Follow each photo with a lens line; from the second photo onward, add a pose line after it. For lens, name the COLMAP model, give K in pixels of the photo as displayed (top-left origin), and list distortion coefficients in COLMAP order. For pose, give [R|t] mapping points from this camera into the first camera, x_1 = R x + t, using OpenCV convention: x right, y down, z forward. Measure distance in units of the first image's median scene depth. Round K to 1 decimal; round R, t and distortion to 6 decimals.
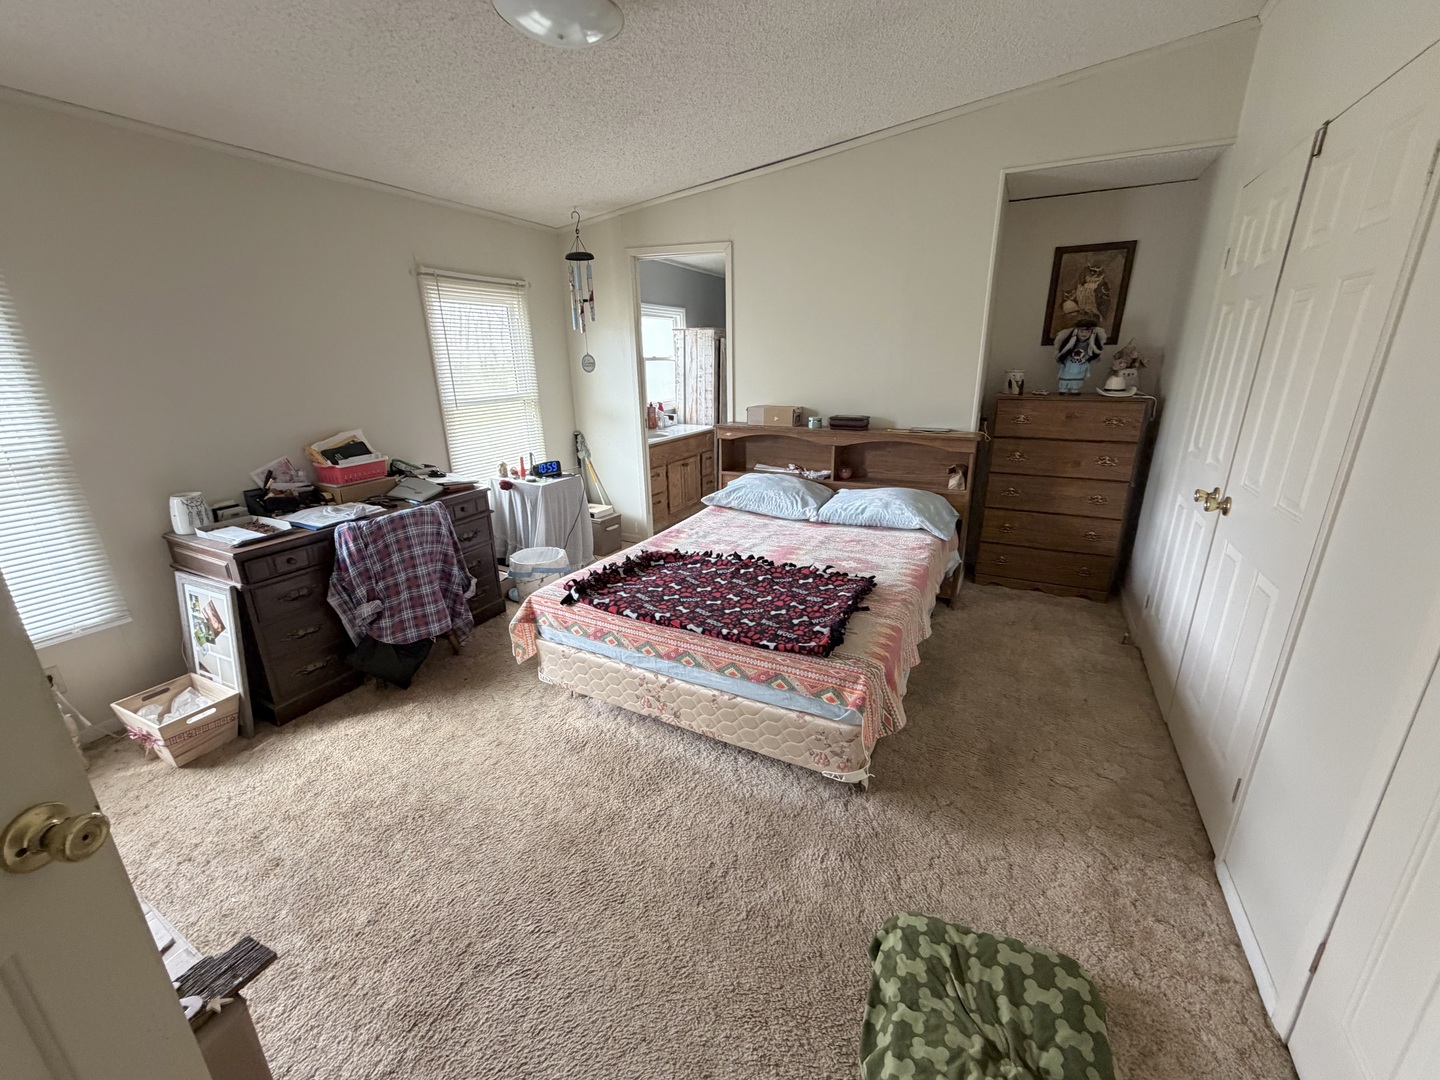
lens RADIAL K [[571.4, 0, 717.9], [0, 571.4, 540.5], [0, 0, 1]] dist [-0.000306, -0.000205]
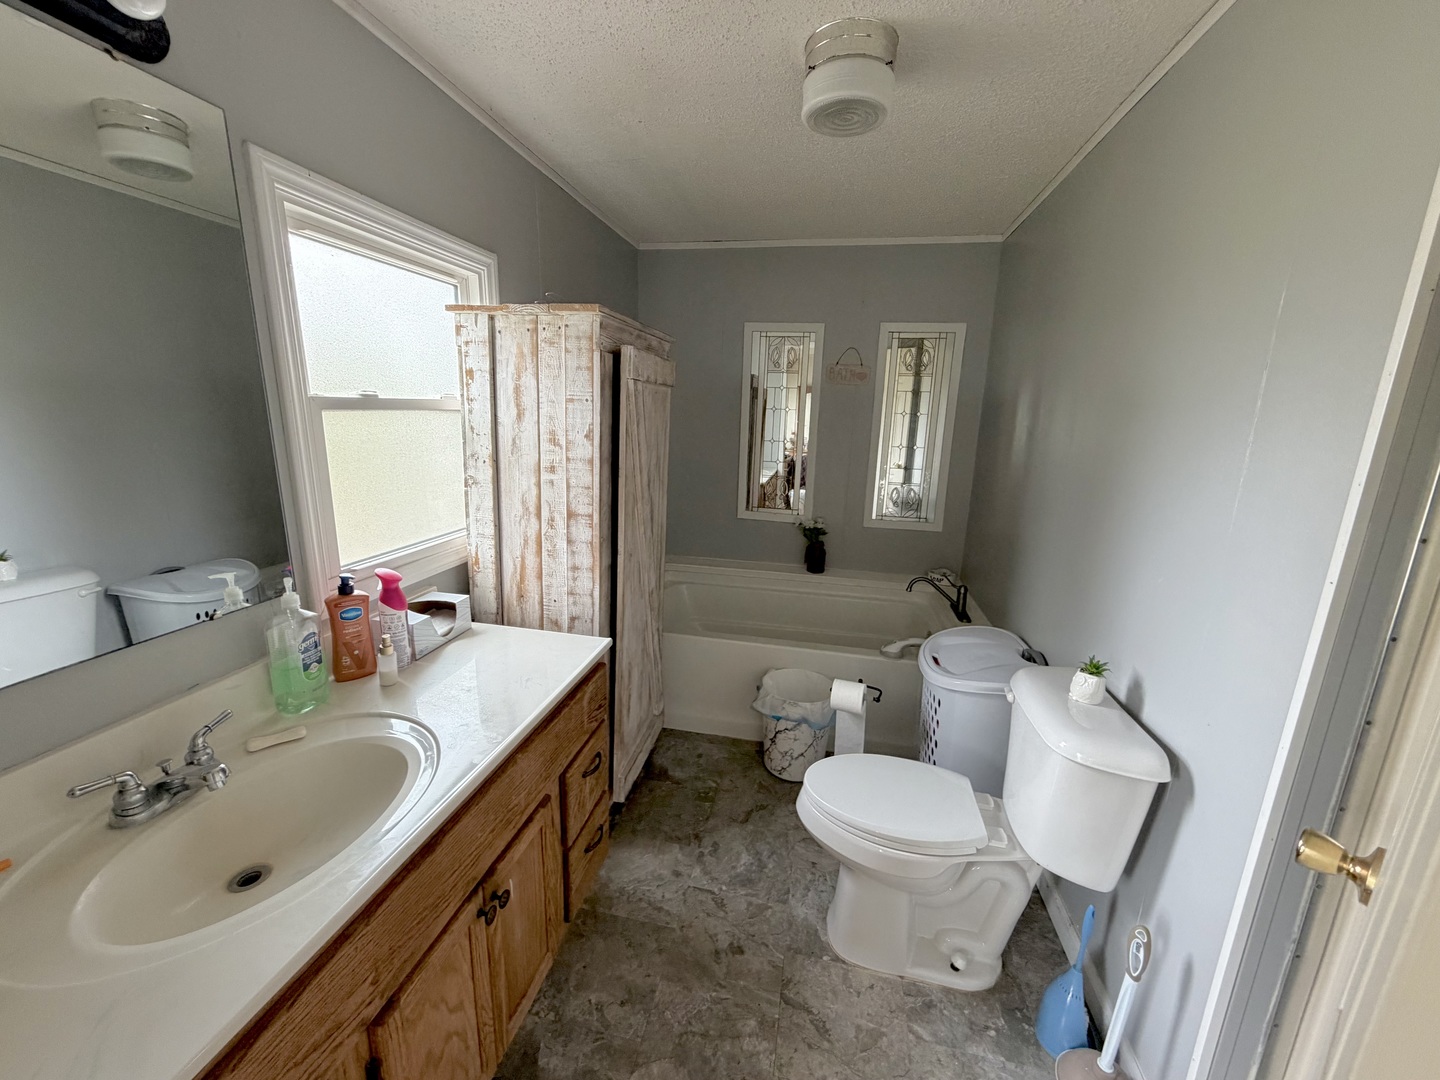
lens RADIAL K [[571.4, 0, 713.2], [0, 571.4, 543.4], [0, 0, 1]] dist [-0.000306, -0.000205]
pose [[0.963242, -0.022503, 0.267693, -0.051789], [0.044377, 0.996124, -0.075946, -0.383102], [-0.264946, 0.085034, 0.960507, 1.201762]]
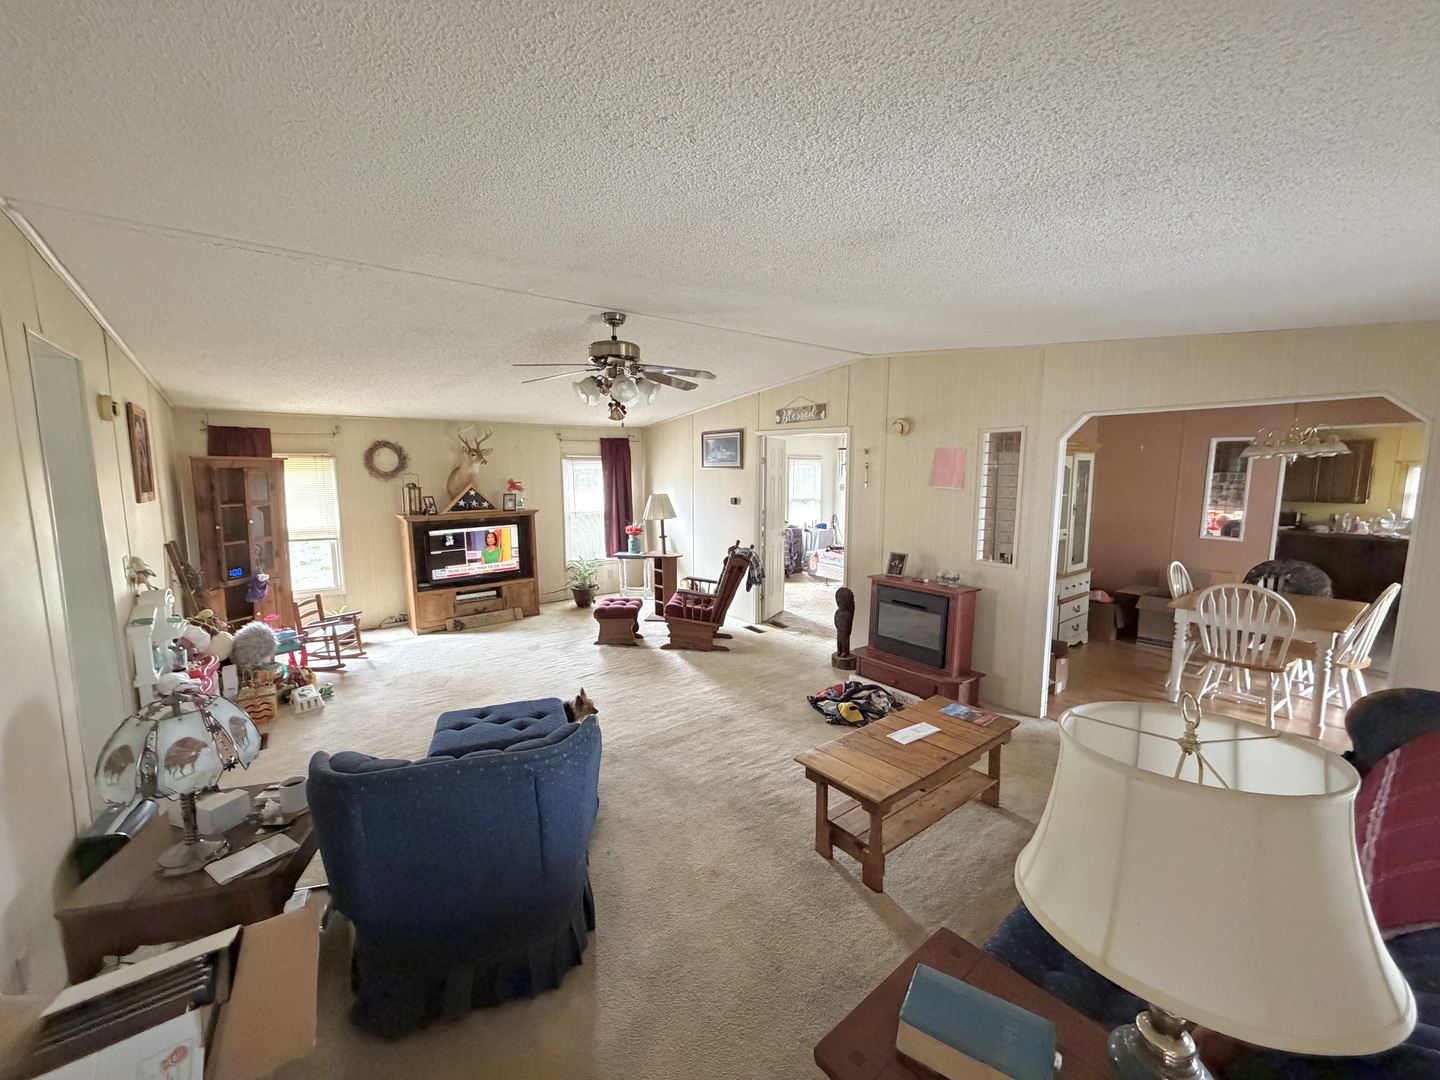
lens RADIAL K [[571.4, 0, 713.7], [0, 571.4, 541.6], [0, 0, 1]] dist [-0.000306, -0.000205]
pose [[0.900120, 0.068249, -0.430262, 0.460207], [-0.144487, 0.978518, -0.147056, 0.474245], [0.410983, 0.194535, 0.890645, -1.802116]]
